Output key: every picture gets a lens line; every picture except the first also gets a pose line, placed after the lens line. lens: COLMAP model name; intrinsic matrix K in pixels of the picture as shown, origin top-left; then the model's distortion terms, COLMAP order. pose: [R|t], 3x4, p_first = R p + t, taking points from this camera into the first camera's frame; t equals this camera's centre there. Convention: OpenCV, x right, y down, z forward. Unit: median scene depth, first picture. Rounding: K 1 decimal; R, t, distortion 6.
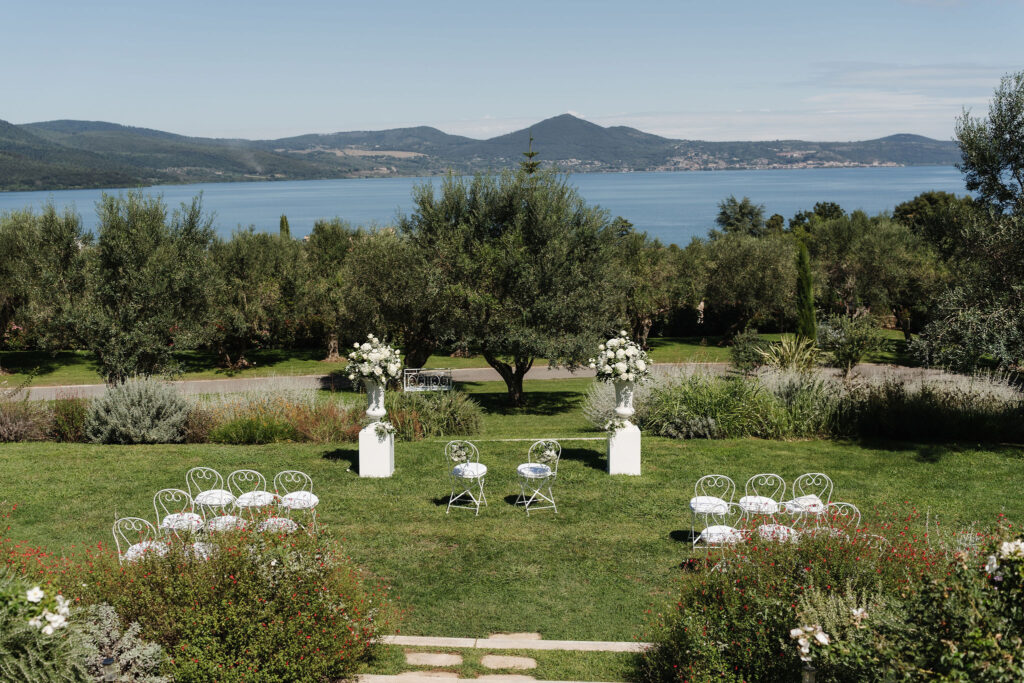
lens RADIAL K [[1280.2, 0, 512.7], [0, 1280.2, 342.4], [0, 0, 1]] dist [-0.019329, 0.033887]
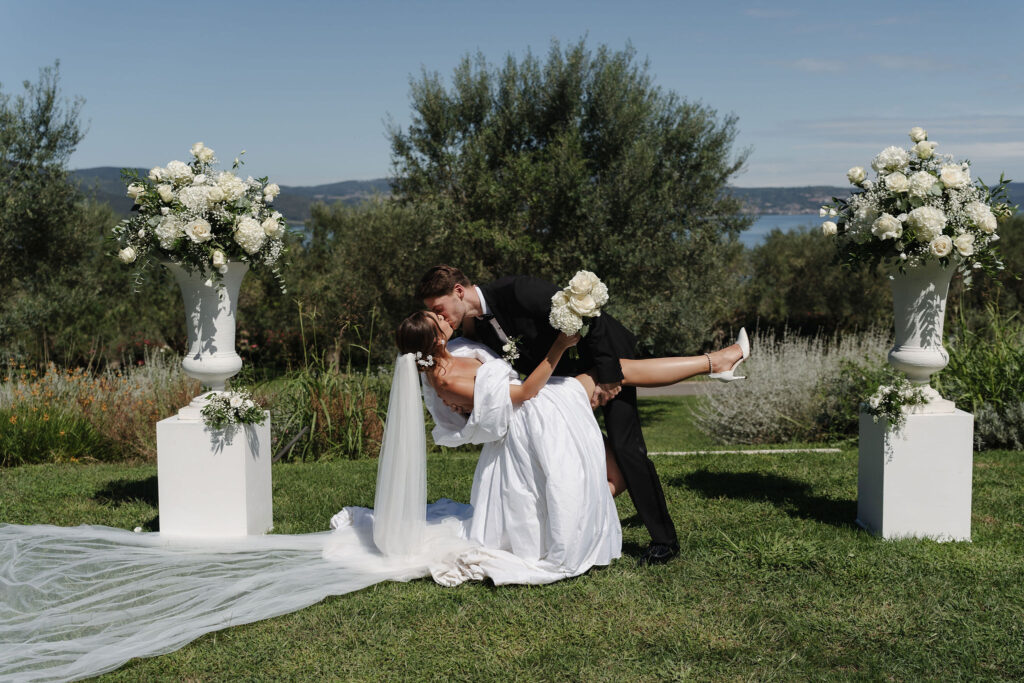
lens RADIAL K [[1204.0, 0, 536.6], [0, 1204.0, 374.4], [0, 0, 1]] dist [-0.005795, 0.010301]
pose [[0.999945, -0.004027, -0.009647, -0.012661], [0.003895, 0.999898, -0.013753, 0.054199], [0.009701, 0.013714, 0.999859, 0.583096]]
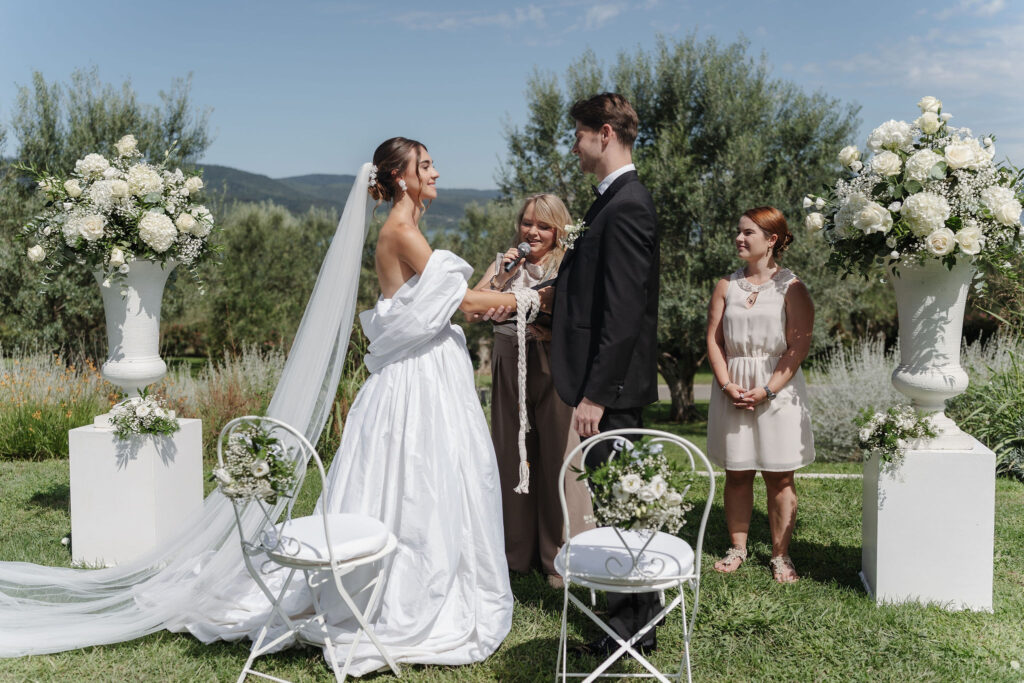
lens RADIAL K [[1155.1, 0, 461.2], [0, 1155.1, 345.1], [0, 0, 1]] dist [-0.007270, 0.001667]
pose [[0.974094, 0.012645, -0.225791, 0.037919], [-0.020425, 0.999274, -0.032157, 0.048973], [0.225220, 0.035936, 0.973645, 0.633163]]
